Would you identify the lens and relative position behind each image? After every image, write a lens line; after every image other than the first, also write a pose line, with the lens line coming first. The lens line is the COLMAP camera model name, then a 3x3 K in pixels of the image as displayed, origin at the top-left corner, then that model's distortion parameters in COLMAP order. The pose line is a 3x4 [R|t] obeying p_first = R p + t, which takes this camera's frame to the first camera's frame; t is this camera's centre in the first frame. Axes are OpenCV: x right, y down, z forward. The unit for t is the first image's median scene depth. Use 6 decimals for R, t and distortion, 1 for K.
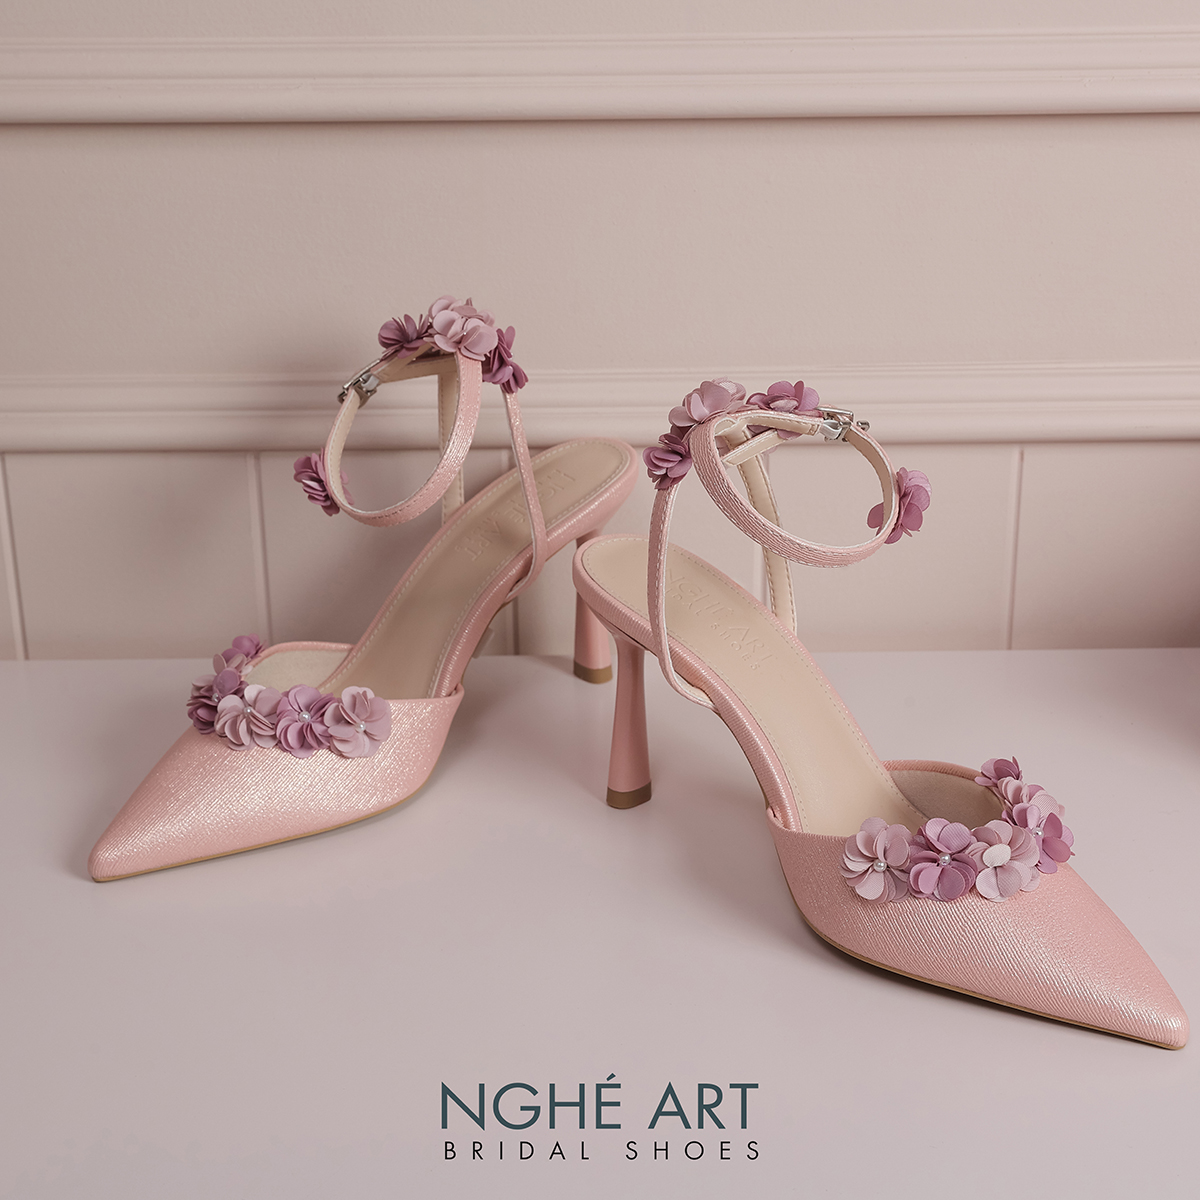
lens RADIAL K [[2353.5, 0, 600.0], [0, 2353.5, 600.0], [0, 0, 1]] dist [0.003357, 0.505231]
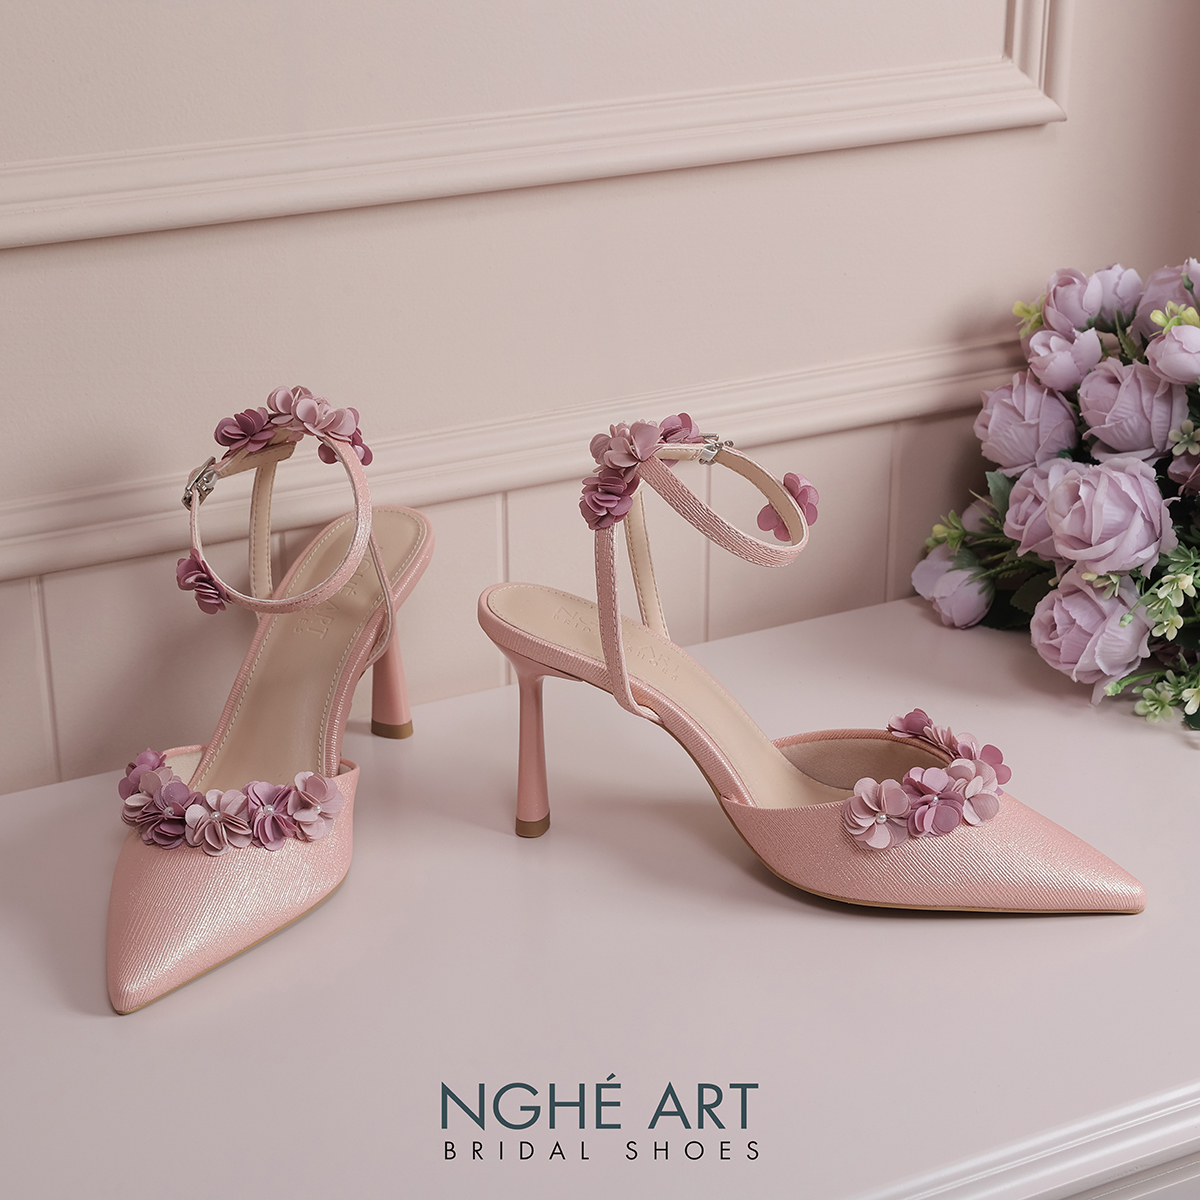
lens RADIAL K [[2353.5, 0, 600.0], [0, 2353.5, 600.0], [0, 0, 1]] dist [0.003357, 0.505231]
pose [[0.885069, -0.167539, 0.434262, -0.426821], [0.179117, 0.983721, 0.014463, -0.028589], [-0.429616, 0.064983, 0.900670, 0.021388]]
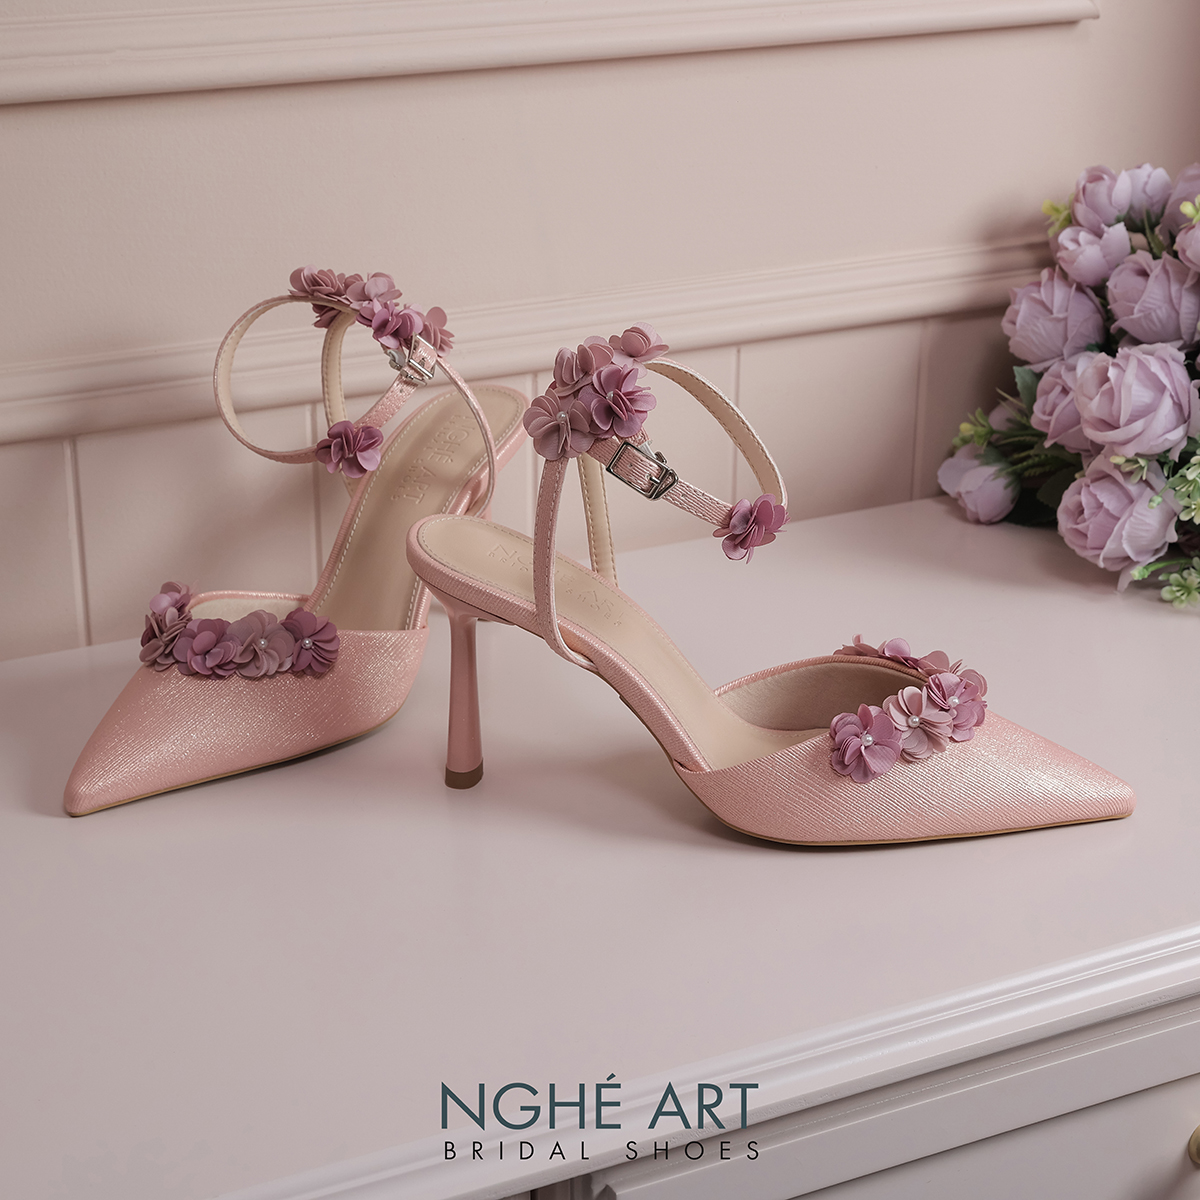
lens RADIAL K [[2353.5, 0, 600.0], [0, 2353.5, 600.0], [0, 0, 1]] dist [0.003357, 0.505231]
pose [[0.888450, -0.148608, 0.434249, -0.451250], [0.167362, 0.985883, -0.005025, 0.054969], [-0.427371, 0.077142, 0.900779, 0.028739]]
